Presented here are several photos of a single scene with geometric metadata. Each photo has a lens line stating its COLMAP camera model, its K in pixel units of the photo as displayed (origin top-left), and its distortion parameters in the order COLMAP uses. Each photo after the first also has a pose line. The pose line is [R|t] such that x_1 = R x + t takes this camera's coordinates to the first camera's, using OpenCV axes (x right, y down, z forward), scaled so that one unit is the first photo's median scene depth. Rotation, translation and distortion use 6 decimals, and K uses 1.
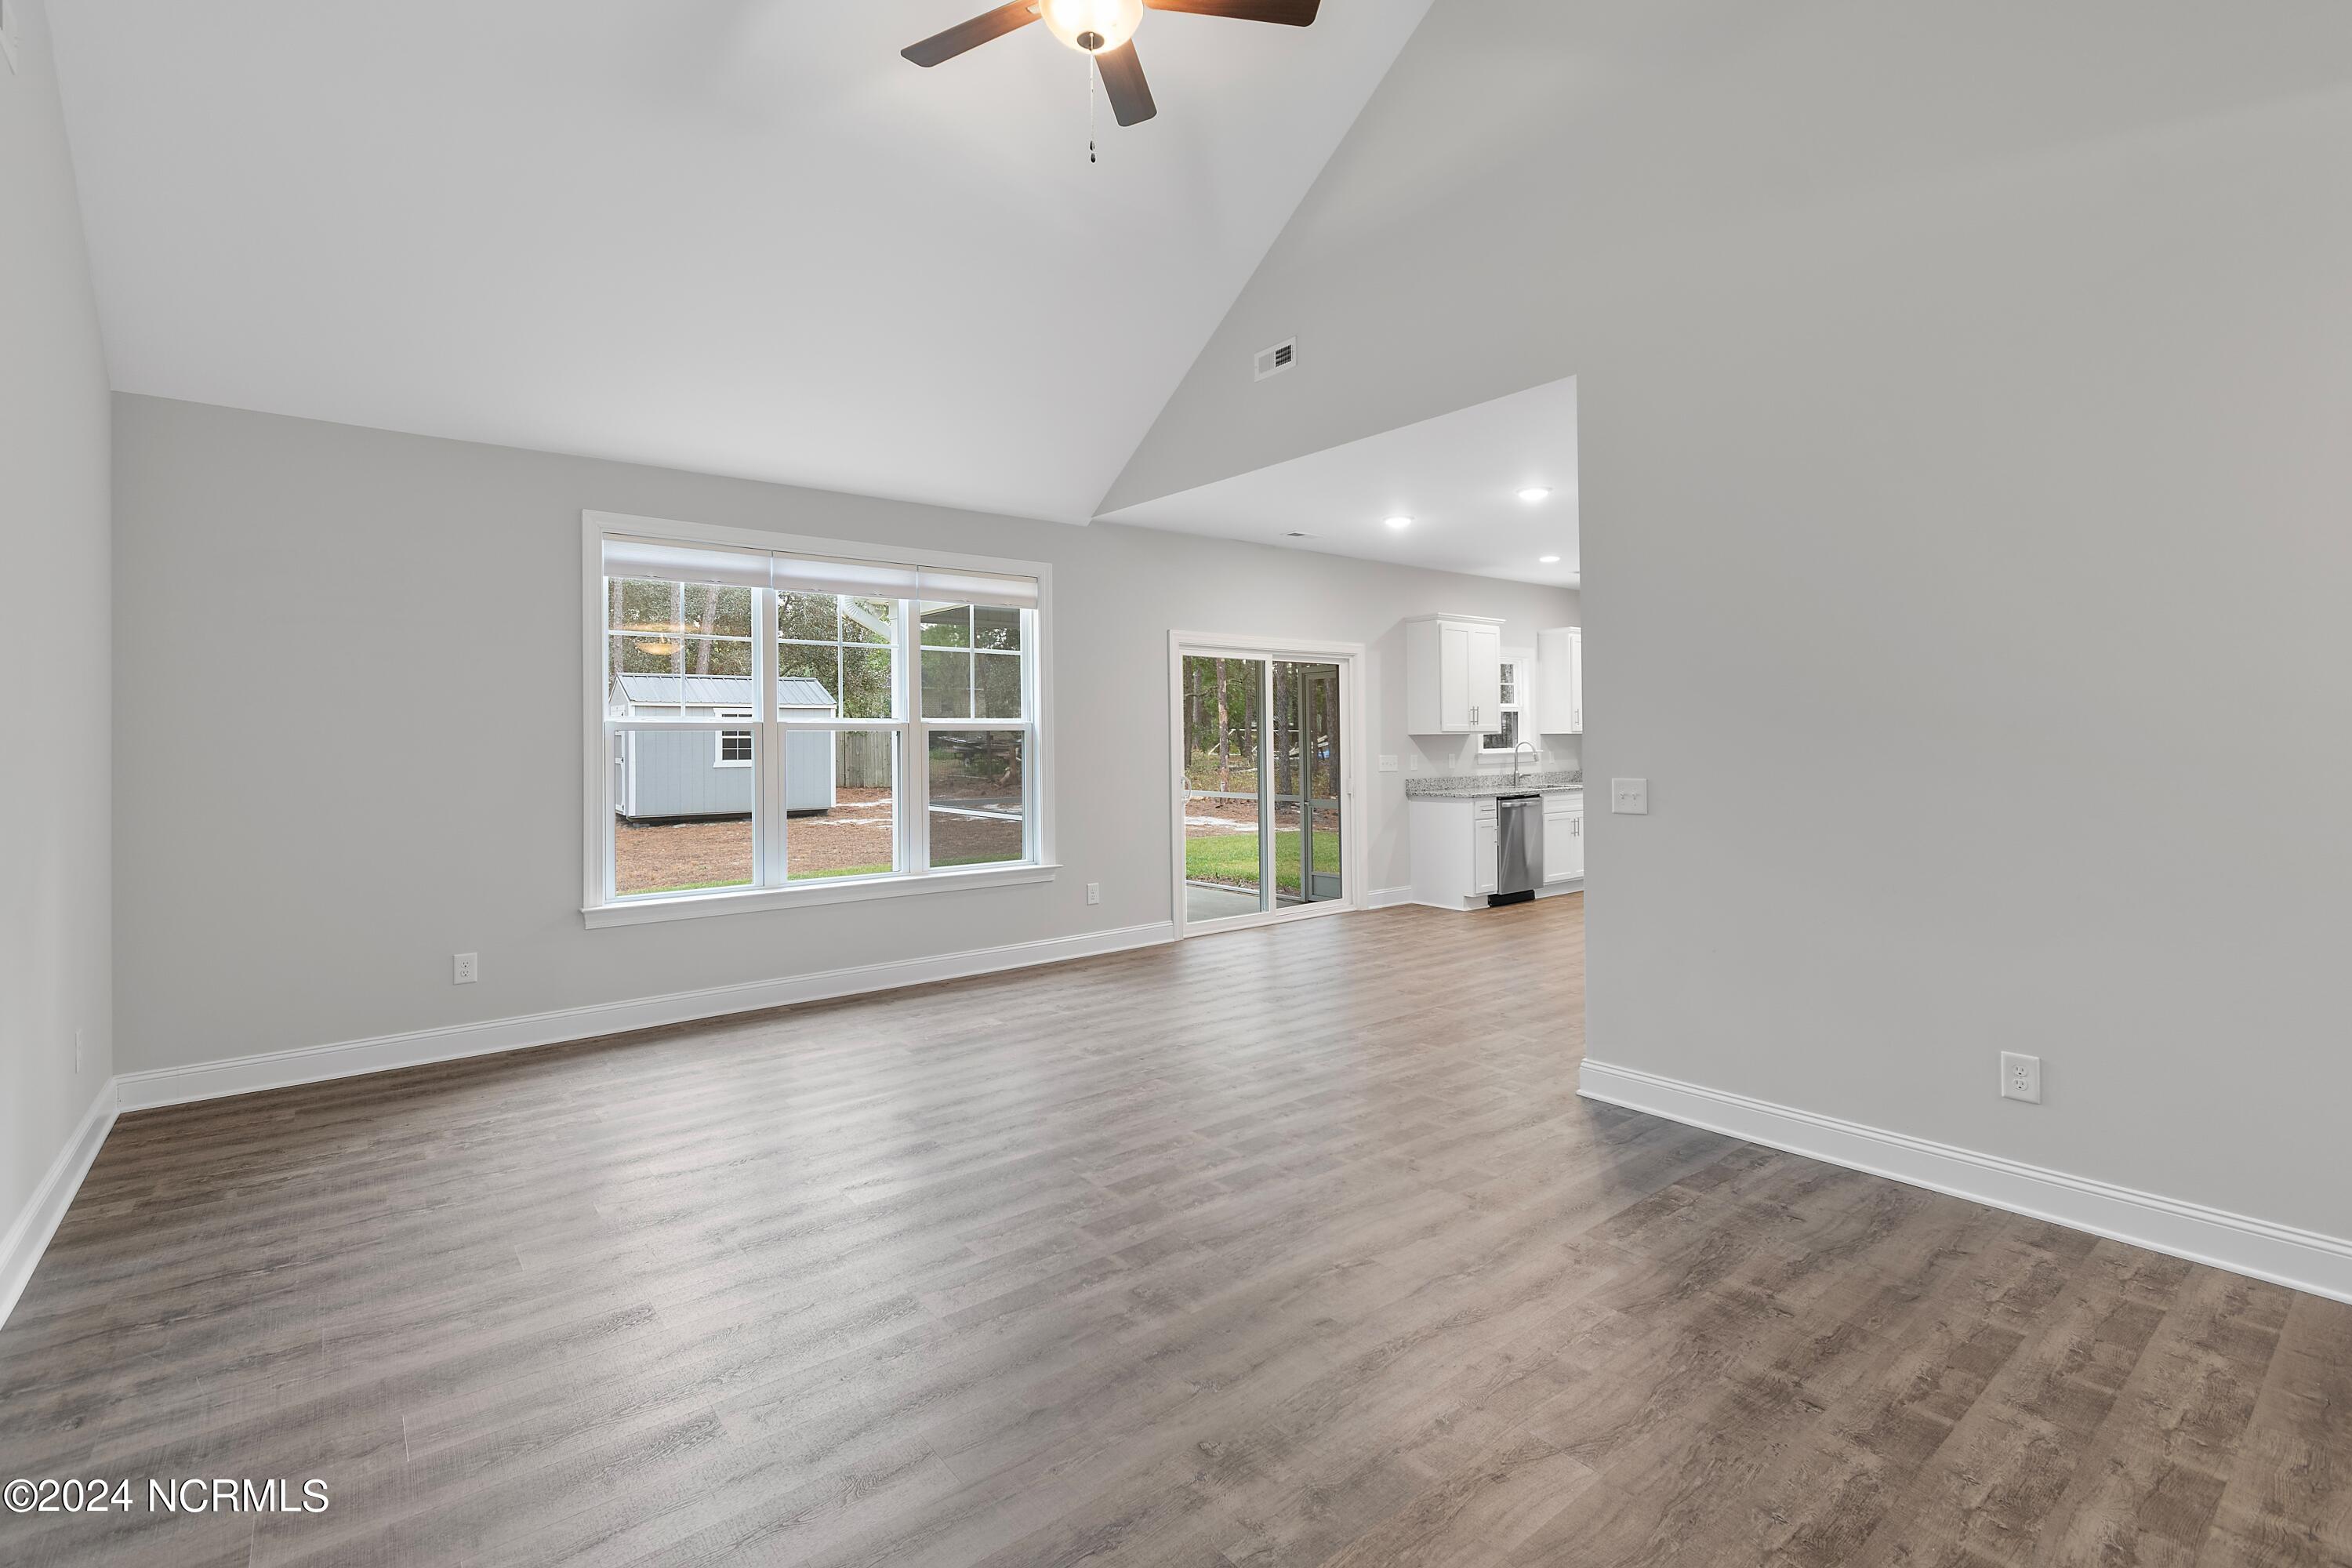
lens RADIAL K [[1047.7, 0, 1171.8], [0, 1047.7, 712.5], [0, 0, 1]] dist [0.005847, -0.003224]
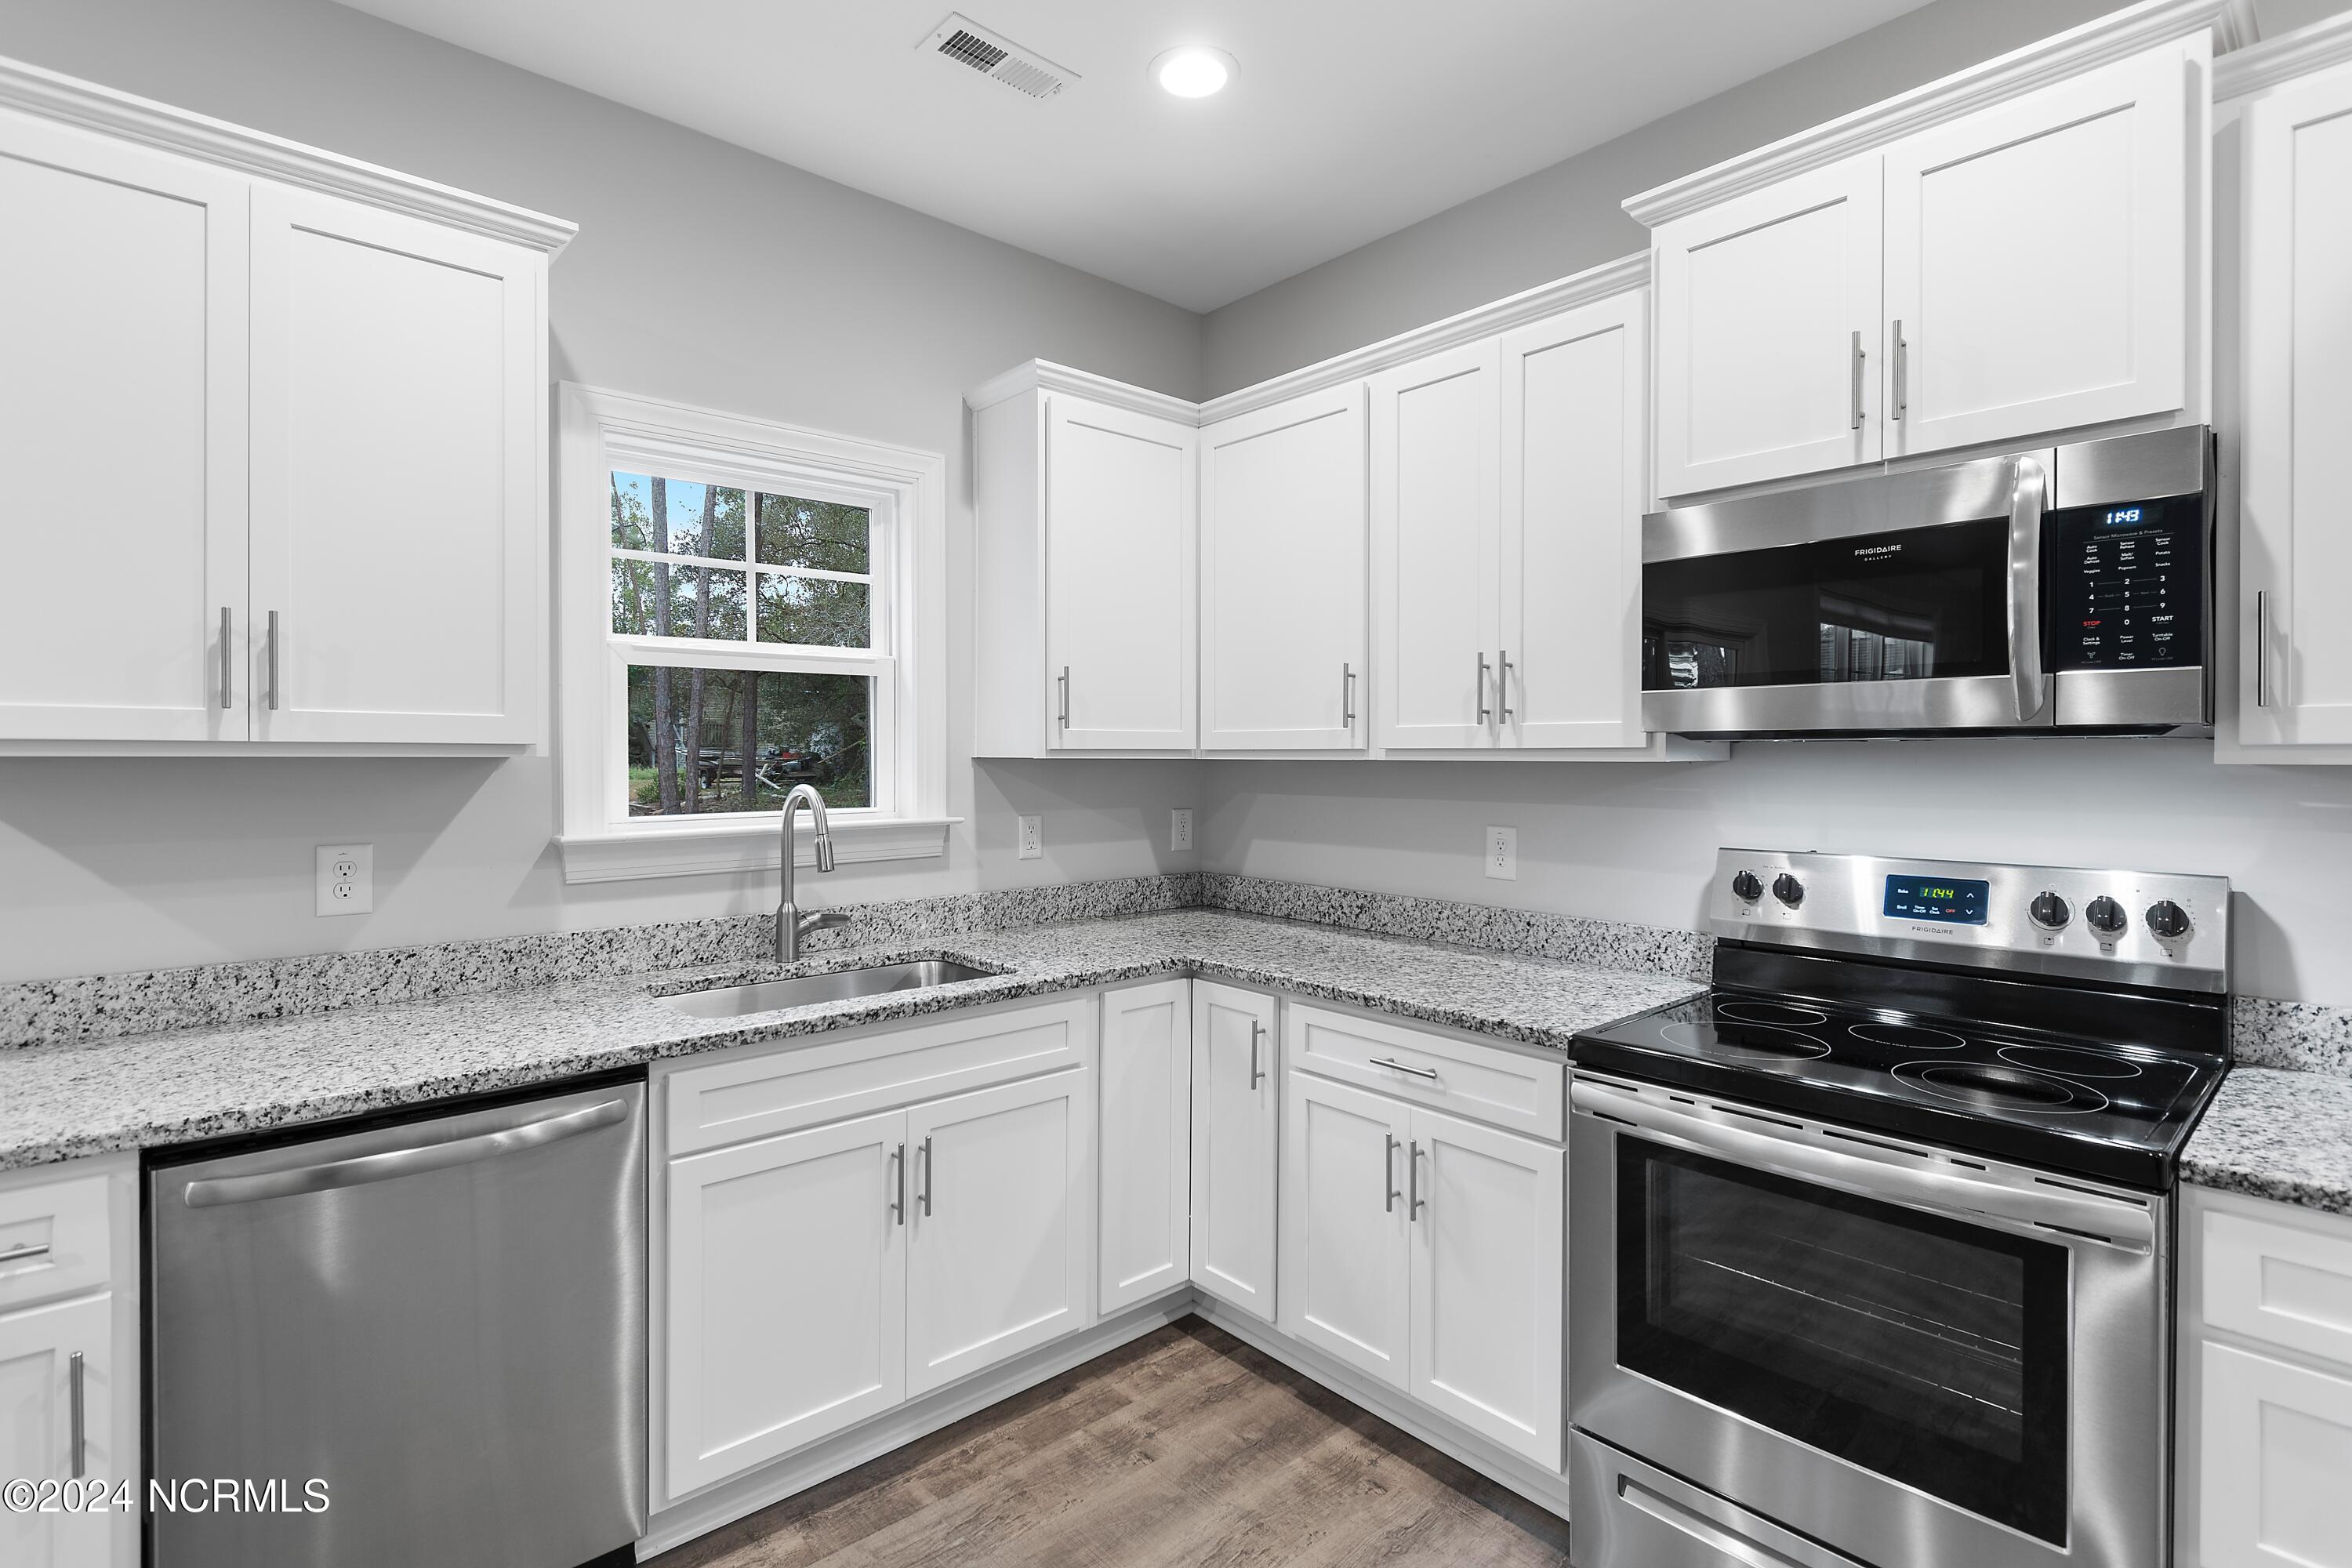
lens RADIAL K [[1118.4, 0, 1167.4], [0, 1118.4, 764.4], [0, 0, 1]] dist [0.001256, -0.004337]
pose [[0.998063, 0.012837, 0.060874, 0.445266], [-0.014904, 0.999324, 0.033621, 0.012812], [-0.060401, -0.034463, 0.997579, 0.799211]]
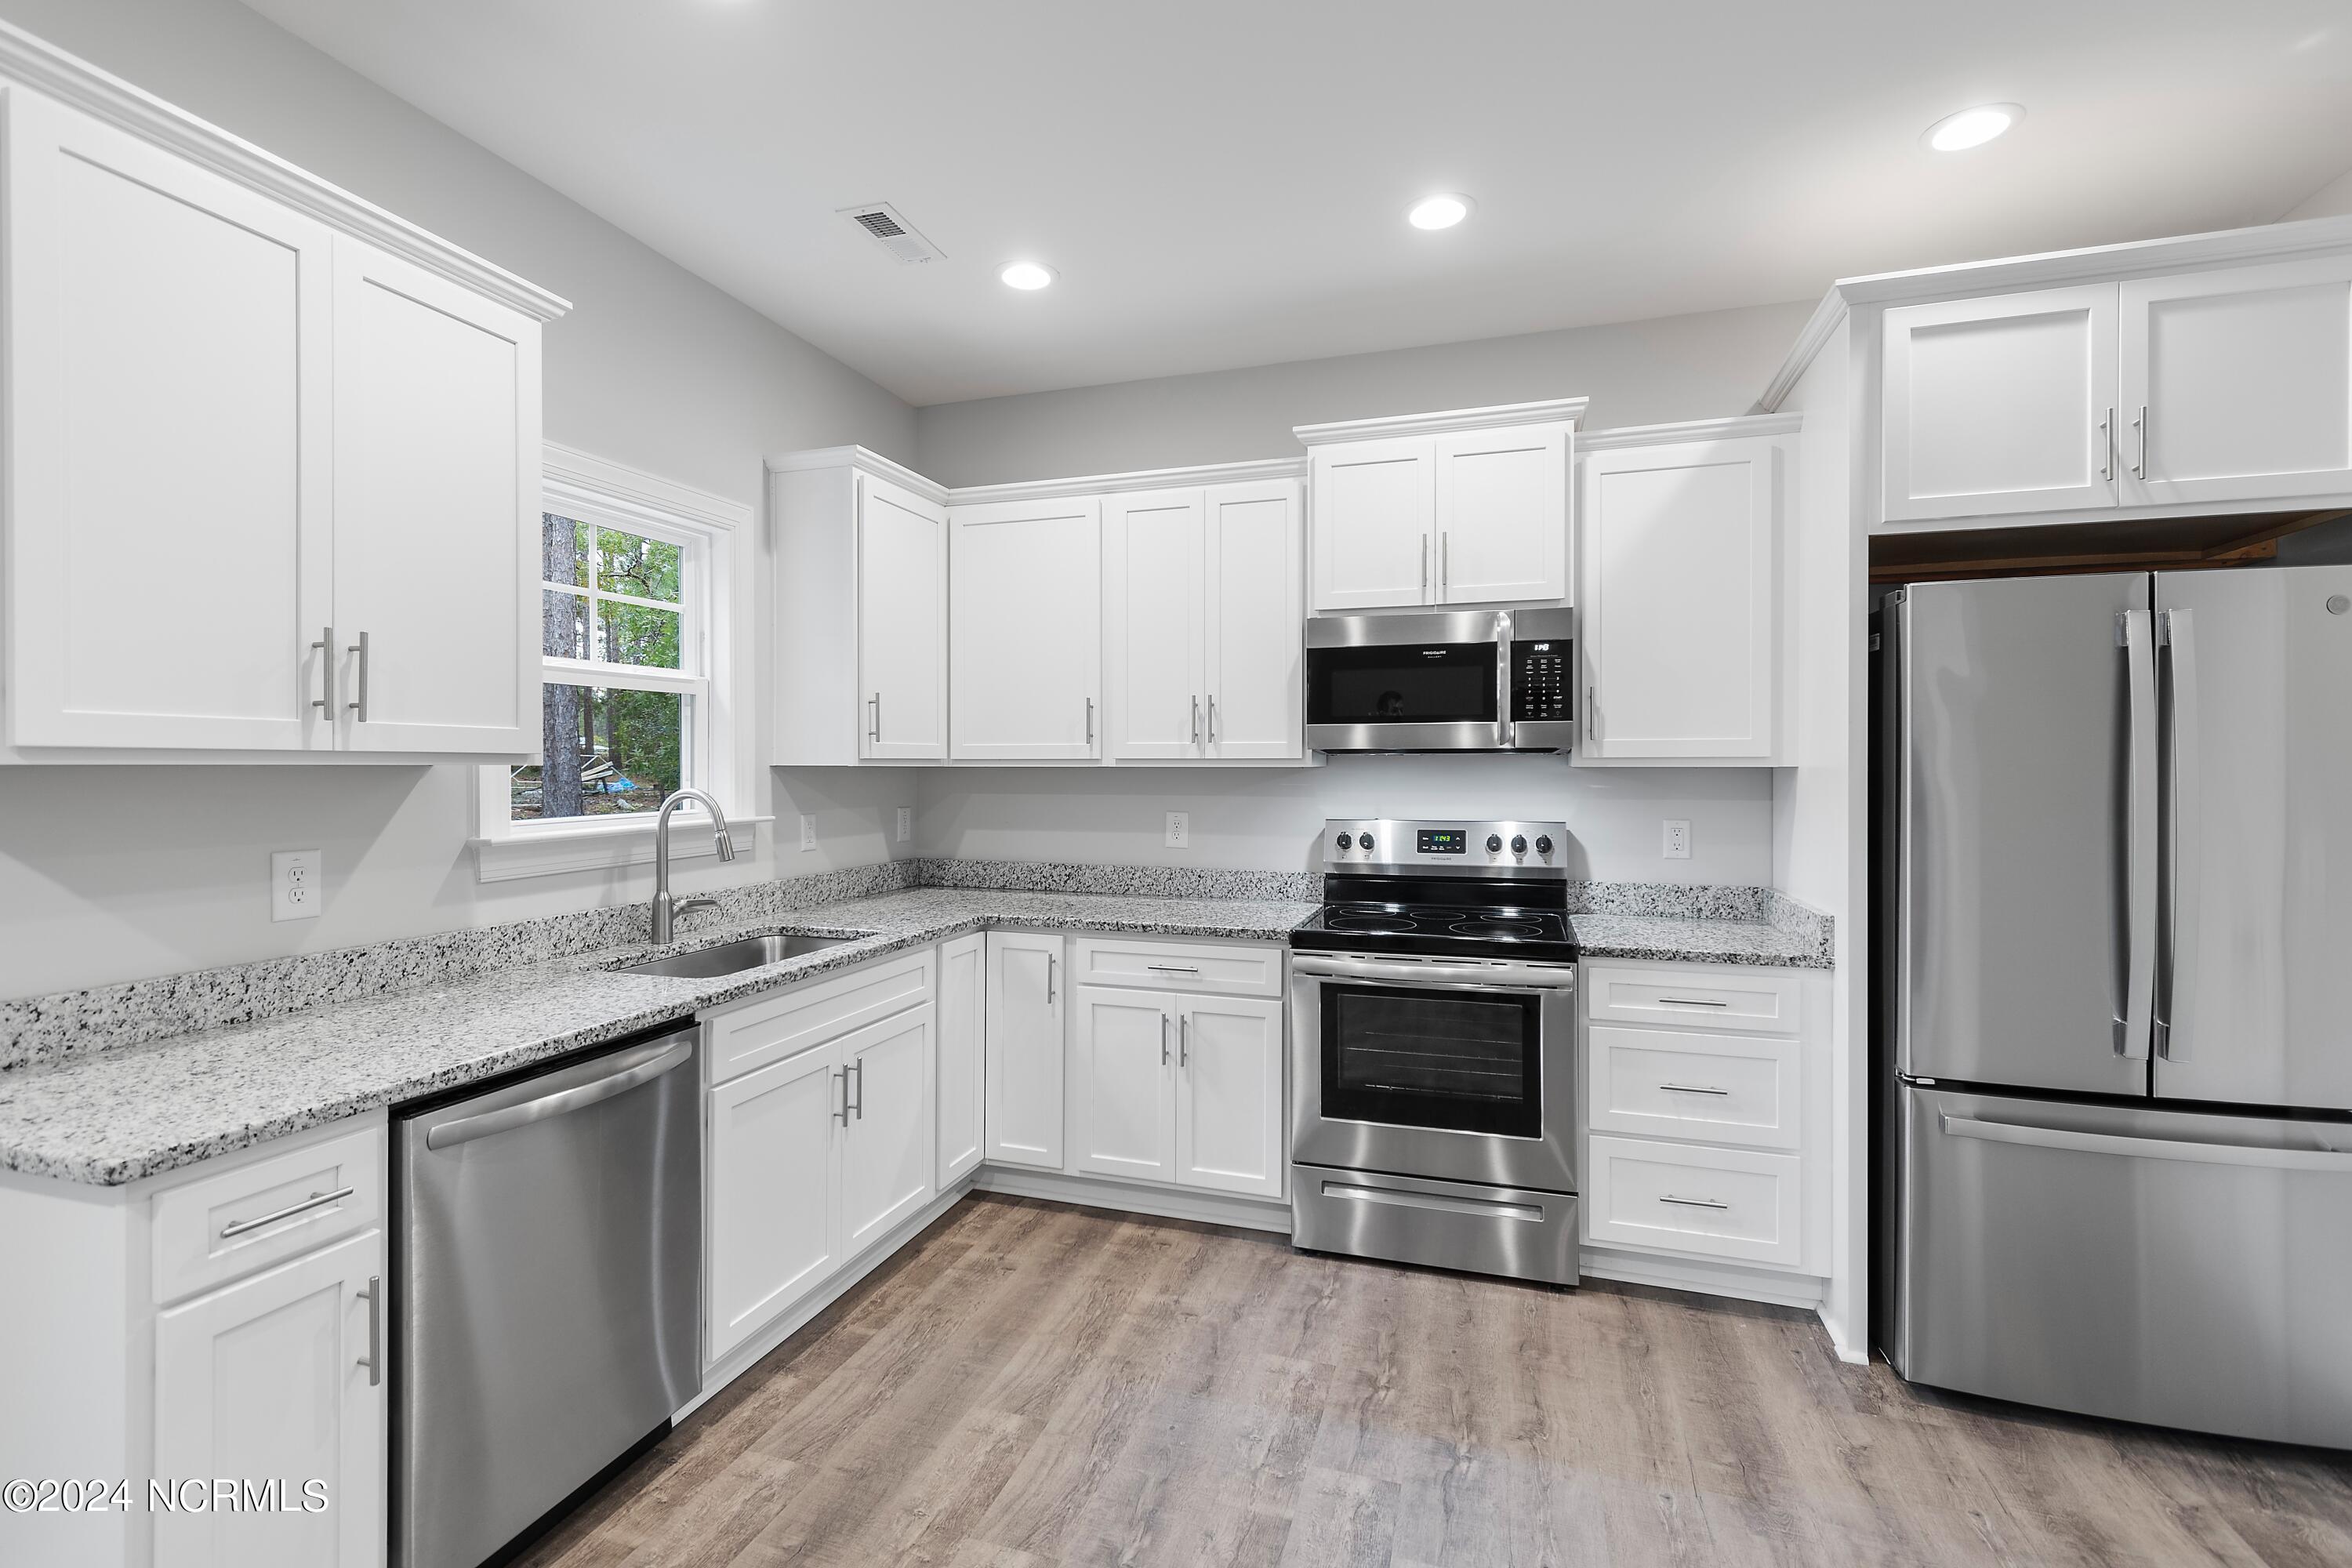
lens RADIAL K [[1047.7, 0, 1173.4], [0, 1047.7, 771.0], [0, 0, 1]] dist [0.005847, -0.003224]
pose [[0.830142, 0.008517, 0.557487, 0.312738], [-0.024427, 0.999479, 0.021105, 0.013505], [-0.557016, -0.031138, 0.829918, 0.748094]]
